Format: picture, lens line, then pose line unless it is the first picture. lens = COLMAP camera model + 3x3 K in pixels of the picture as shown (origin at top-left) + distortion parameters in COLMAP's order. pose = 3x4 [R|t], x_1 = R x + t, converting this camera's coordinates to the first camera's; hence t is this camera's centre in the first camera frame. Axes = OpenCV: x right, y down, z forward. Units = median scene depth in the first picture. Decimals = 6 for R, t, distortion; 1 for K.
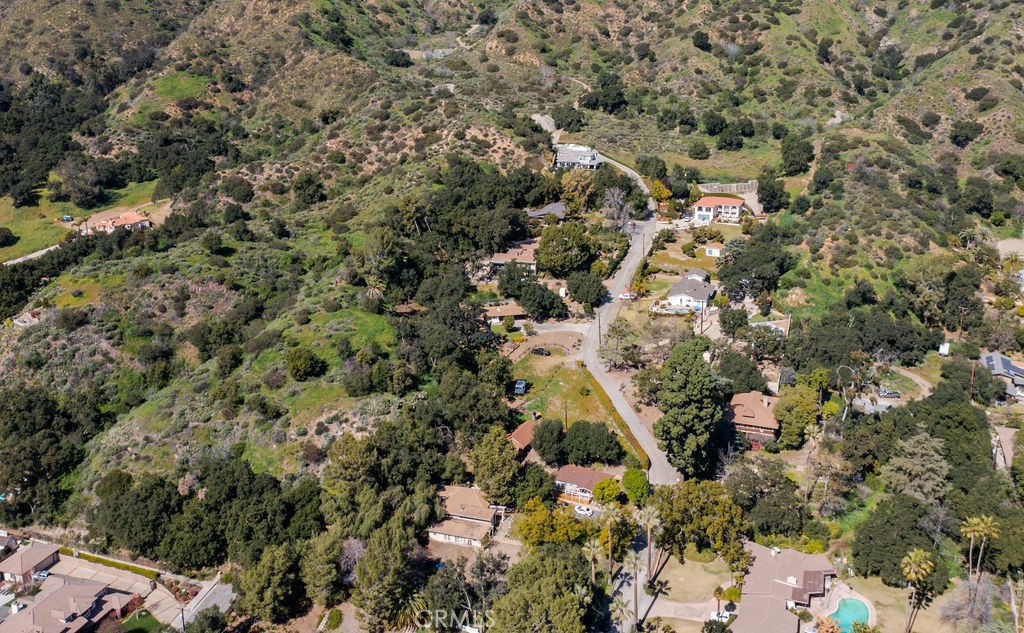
lens RADIAL K [[980.2, 0, 532.6], [0, 980.2, 218.6], [0, 0, 1]] dist [-0.024678, 0.006583]
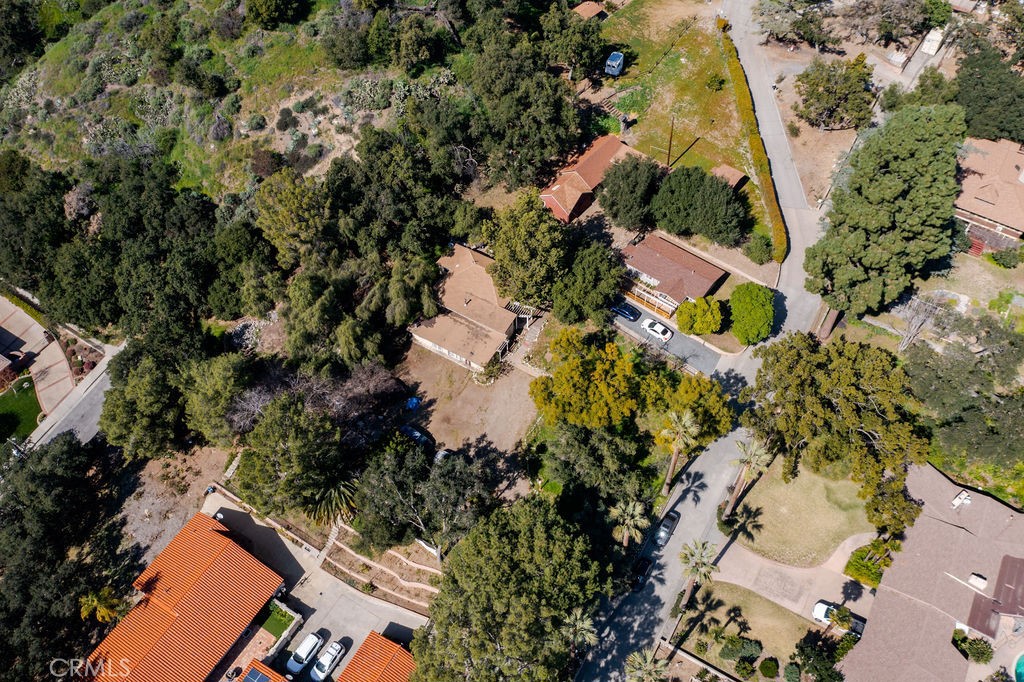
lens RADIAL K [[806.8, 0, 511.1], [0, 806.8, 340.9], [0, 0, 1]] dist [-0.024654, 0.003819]
pose [[0.972437, 0.179082, -0.149318, 0.030356], [-0.045494, 0.773813, 0.631779, -0.014221], [0.228685, -0.607572, 0.760631, 0.453285]]
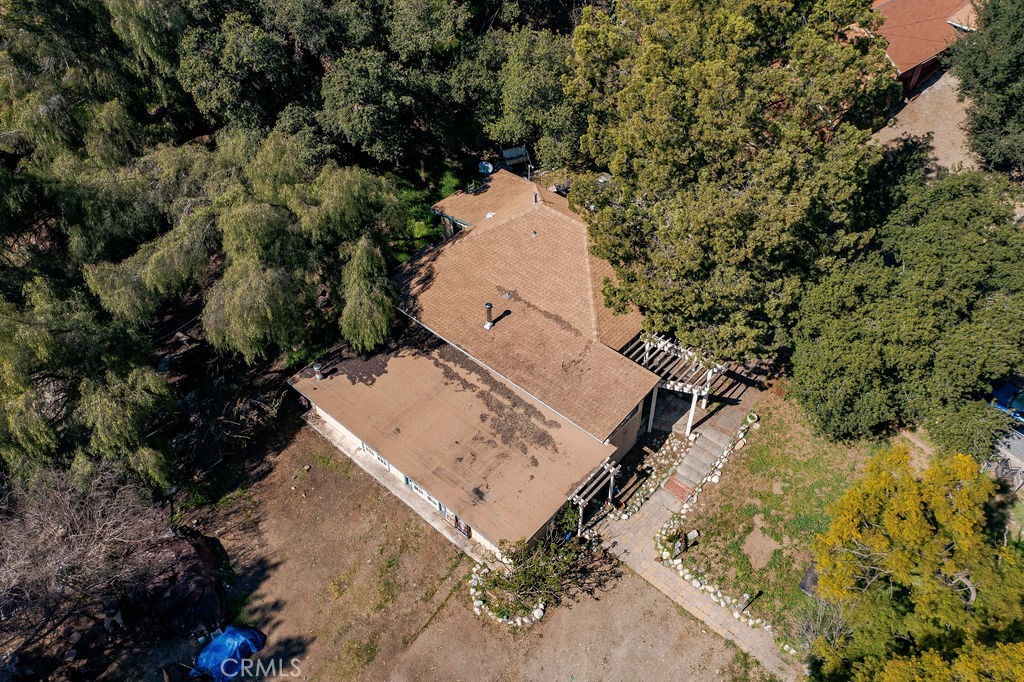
lens RADIAL K [[806.8, 0, 511.1], [0, 806.8, 340.9], [0, 0, 1]] dist [-0.024654, 0.003819]
pose [[0.913332, 0.278288, -0.297289, -0.015907], [-0.084912, 0.844154, 0.529334, 0.166365], [0.398265, -0.458214, 0.794622, 0.671235]]
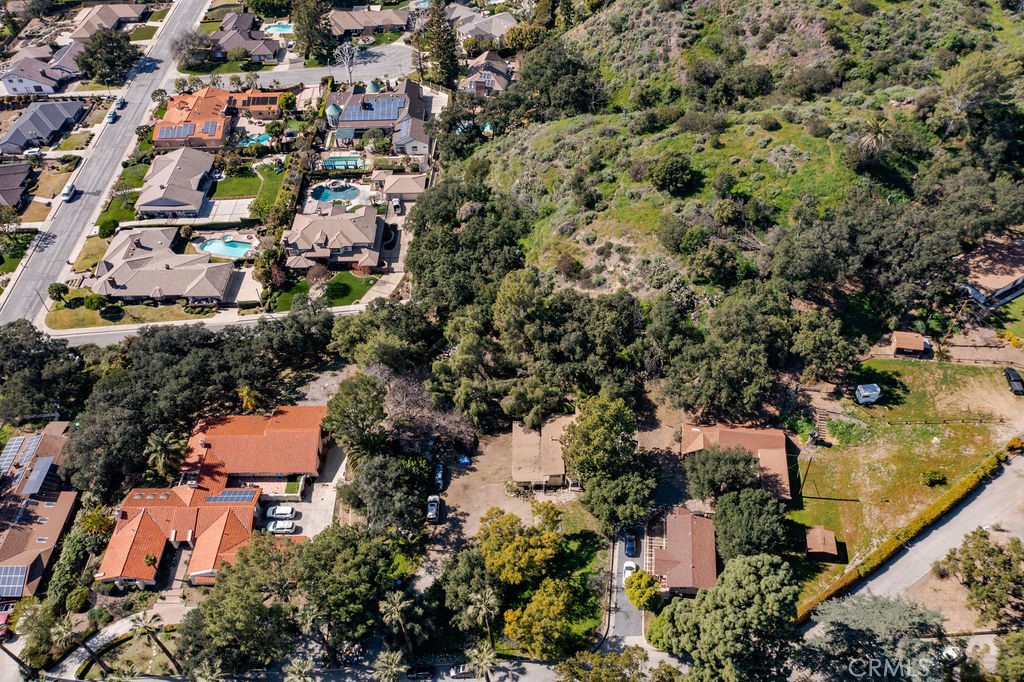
lens RADIAL K [[814.8, 0, 512.0], [0, 814.8, 341.0], [0, 0, 1]] dist [-0.023660, 0.002101]
pose [[0.305831, 0.685062, -0.661179, 0.228379], [-0.210470, 0.725918, 0.654786, -0.140002], [0.928531, -0.061095, 0.366194, 0.564157]]
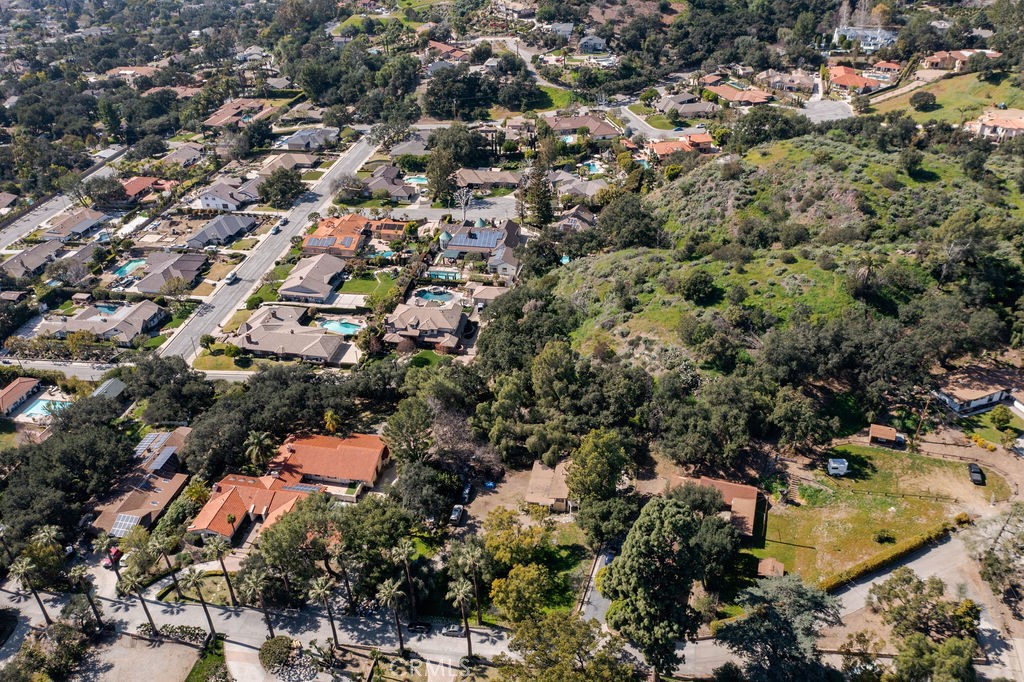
lens RADIAL K [[806.8, 0, 511.1], [0, 806.8, 340.9], [0, 0, 1]] dist [-0.024654, 0.003819]
pose [[0.120960, 0.534298, -0.836597, 0.388873], [-0.219824, 0.836278, 0.502311, -0.146692], [0.968011, 0.123145, 0.218607, 0.587470]]
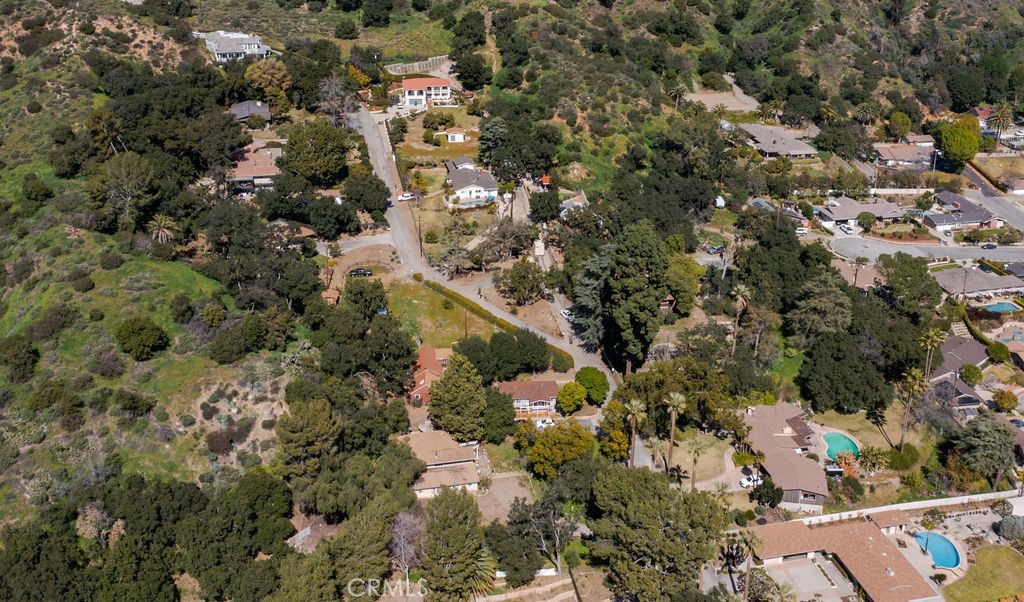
lens RADIAL K [[1112.8, 0, 567.4], [0, 1112.8, 160.8], [0, 0, 1]] dist [-0.025507, 0.011044]
pose [[0.840530, -0.126049, 0.526898, -0.351020], [0.099132, 0.991921, 0.079155, -0.020423], [-0.532619, -0.014299, 0.846235, 0.088098]]
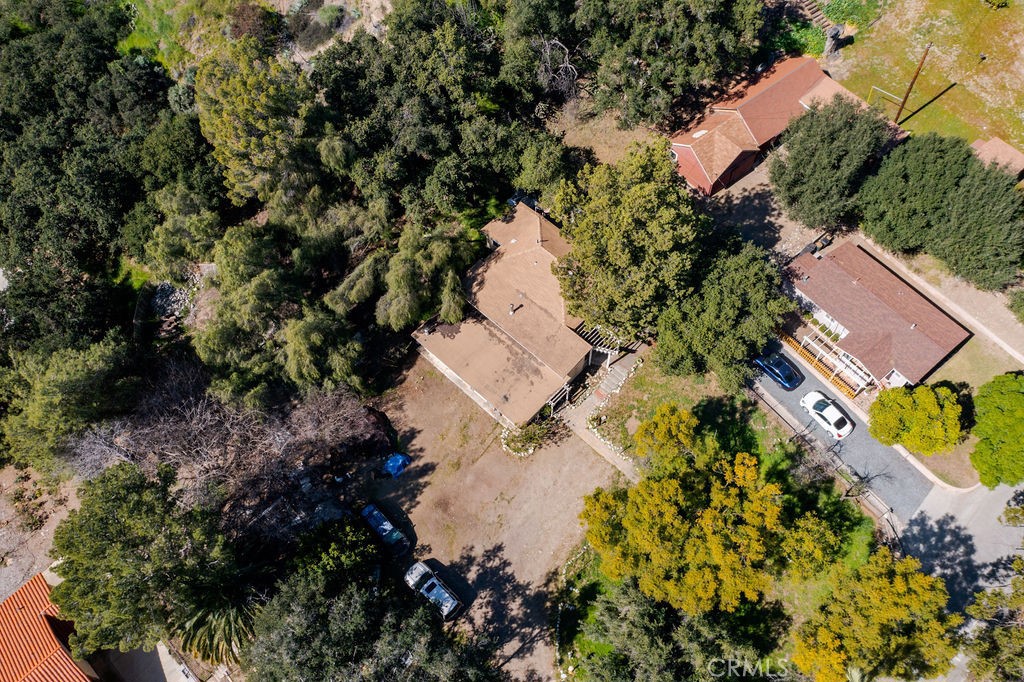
lens RADIAL K [[806.8, 0, 511.1], [0, 806.8, 340.9], [0, 0, 1]] dist [-0.024654, 0.003819]
pose [[0.900120, 0.367643, -0.233715, 0.004264], [-0.087434, 0.678025, 0.729820, 0.056764], [0.426777, -0.636491, 0.642448, 0.605092]]
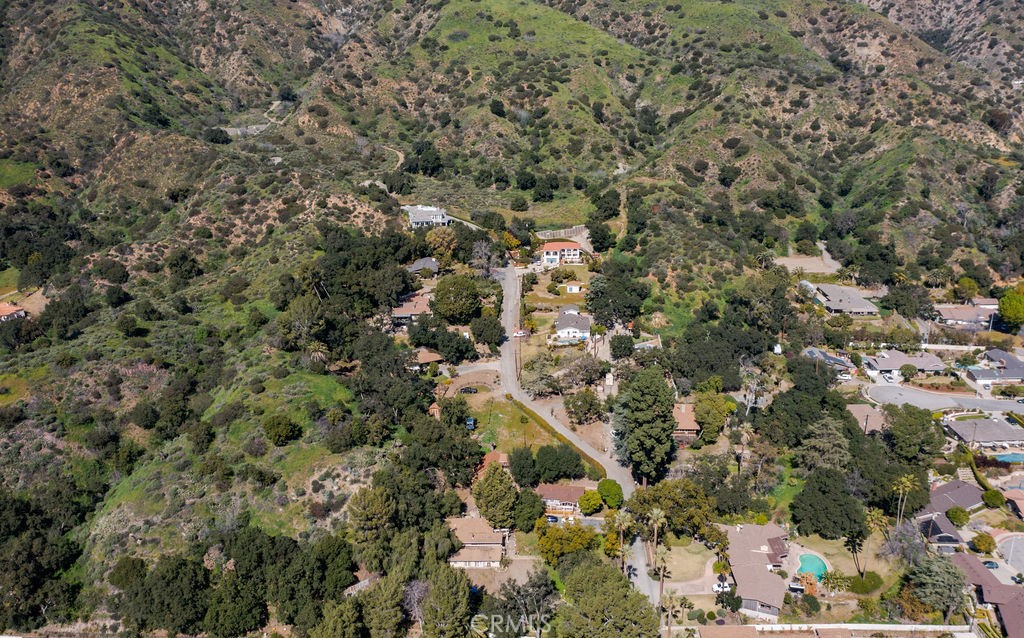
lens RADIAL K [[828.1, 0, 512.8], [0, 828.1, 345.6], [0, 0, 1]] dist [-0.023700, 0.004599]
pose [[0.959945, -0.109736, 0.257807, -0.191461], [0.084084, 0.990530, 0.108537, -0.016452], [-0.267276, -0.082512, 0.960081, 0.068978]]
